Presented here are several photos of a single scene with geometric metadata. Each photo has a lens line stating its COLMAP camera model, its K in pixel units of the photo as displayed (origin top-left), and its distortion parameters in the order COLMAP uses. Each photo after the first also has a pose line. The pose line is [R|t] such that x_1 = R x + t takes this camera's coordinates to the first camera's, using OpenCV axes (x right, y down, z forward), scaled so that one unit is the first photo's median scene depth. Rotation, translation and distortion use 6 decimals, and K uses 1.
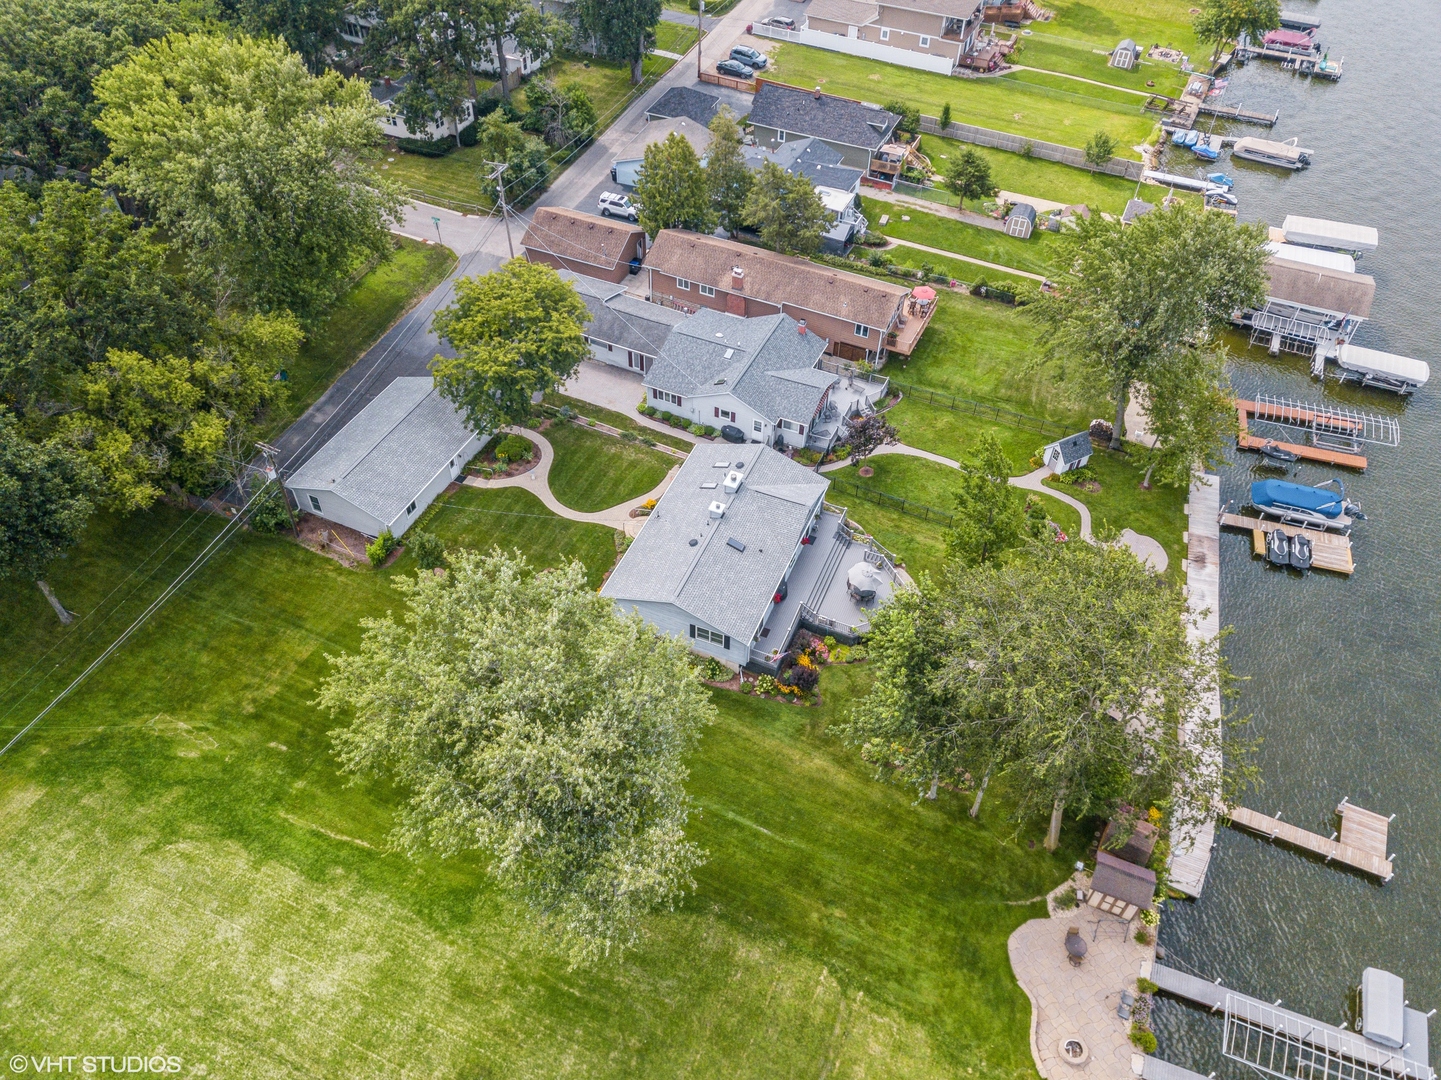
lens RADIAL K [[1117.0, 0, 717.0], [0, 1117.0, 526.3], [0, 0, 1]] dist [0.050823, -0.000900]
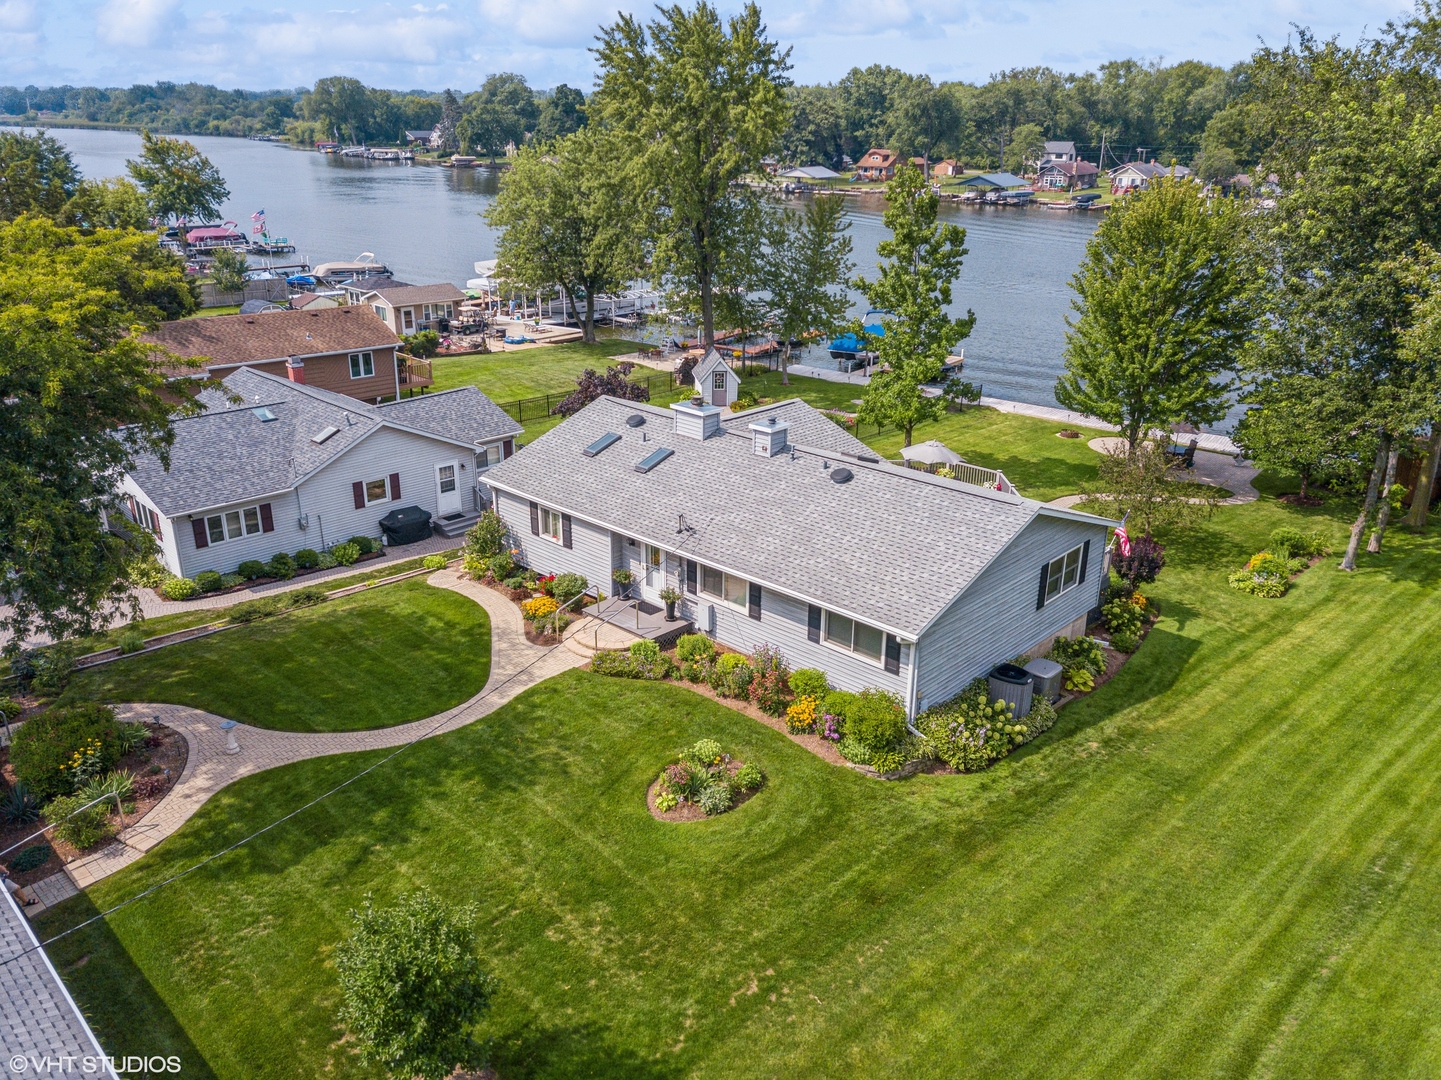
lens RADIAL K [[1090.1, 0, 720.5], [0, 1090.1, 540.0], [0, 0, 1]] dist [0.037086, -0.000834]
pose [[0.361676, -0.355163, 0.862003, -0.333487], [0.653786, 0.755771, 0.037080, -0.010233], [-0.664646, 0.550154, 0.505545, 0.695256]]
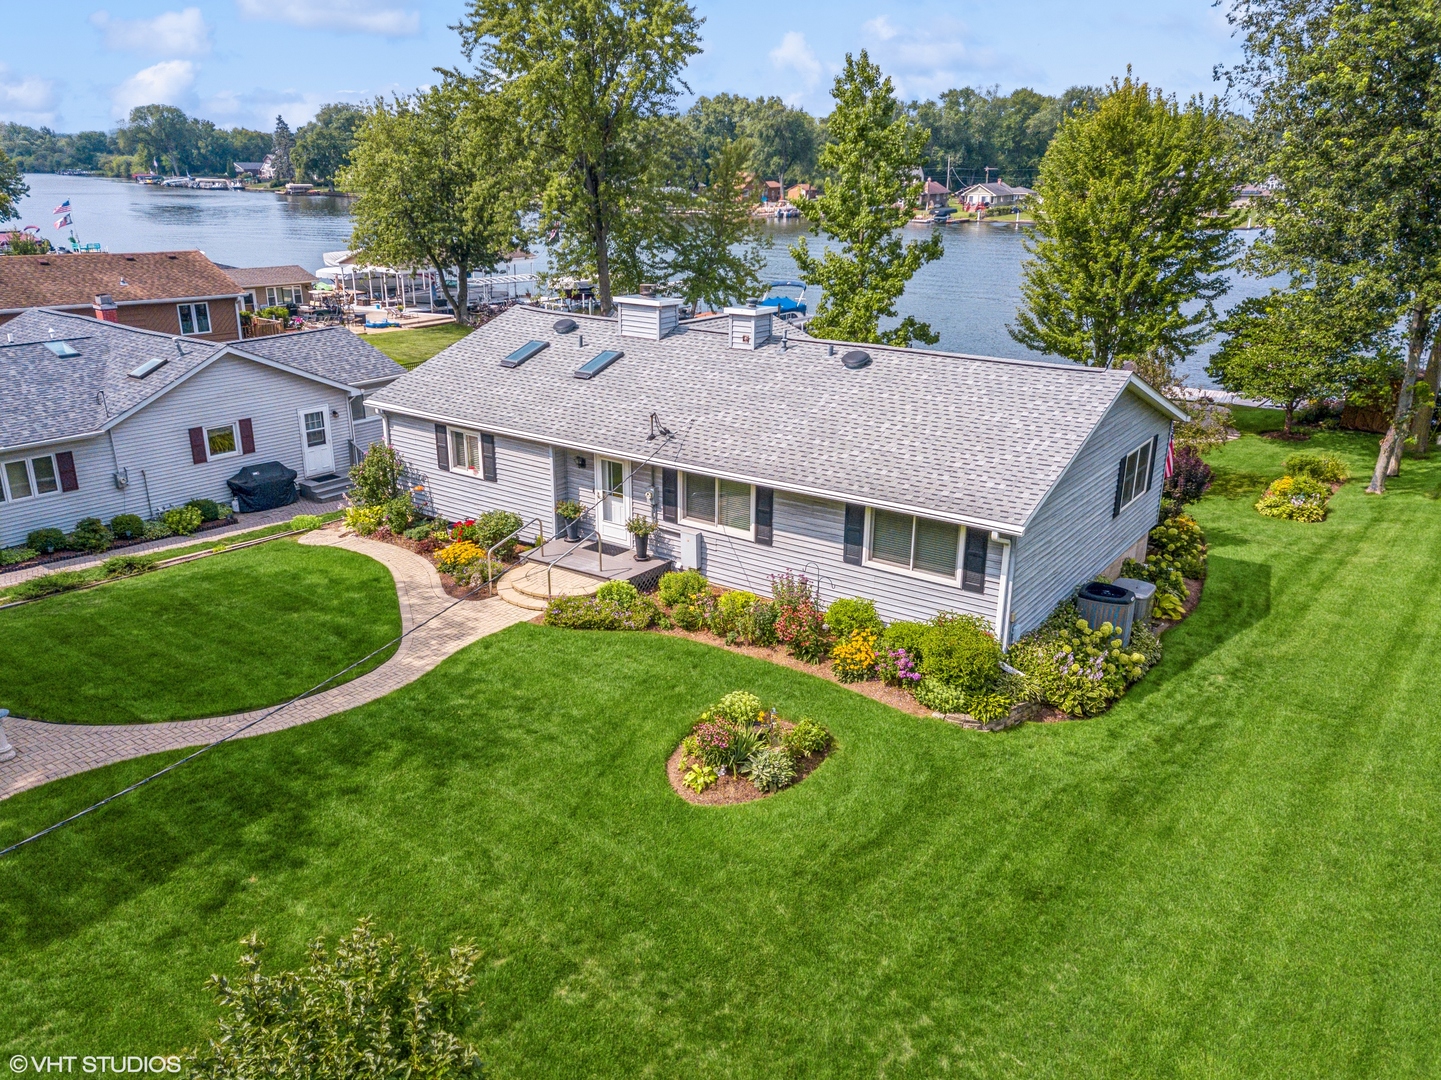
lens RADIAL K [[1090.1, 0, 720.5], [0, 1090.1, 540.0], [0, 0, 1]] dist [0.037086, -0.000834]
pose [[0.233002, -0.338617, 0.911619, -0.281383], [0.681137, 0.725896, 0.095538, -0.003979], [-0.694091, 0.598677, 0.399780, 0.774842]]
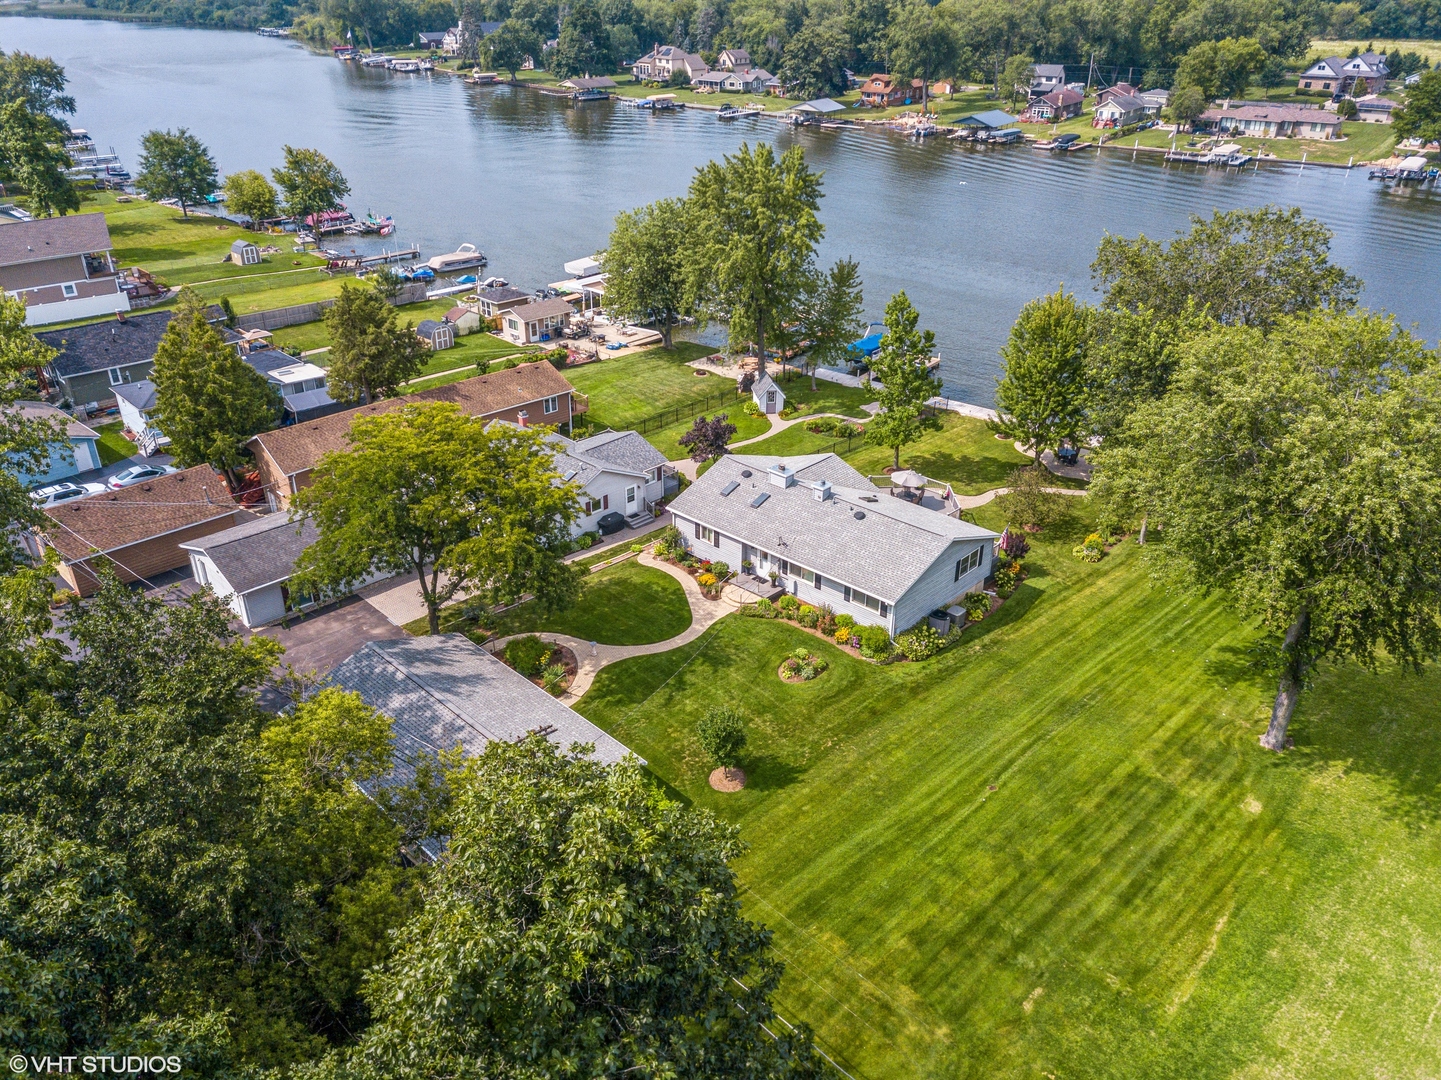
lens RADIAL K [[1061.5, 0, 720.5], [0, 1061.5, 540.0], [0, 0, 1]] dist [0.101567, -0.116446]
pose [[0.359002, -0.452935, 0.816068, -0.604025], [0.661327, 0.740433, 0.120027, -0.115075], [-0.658608, 0.496598, 0.565354, 0.517705]]
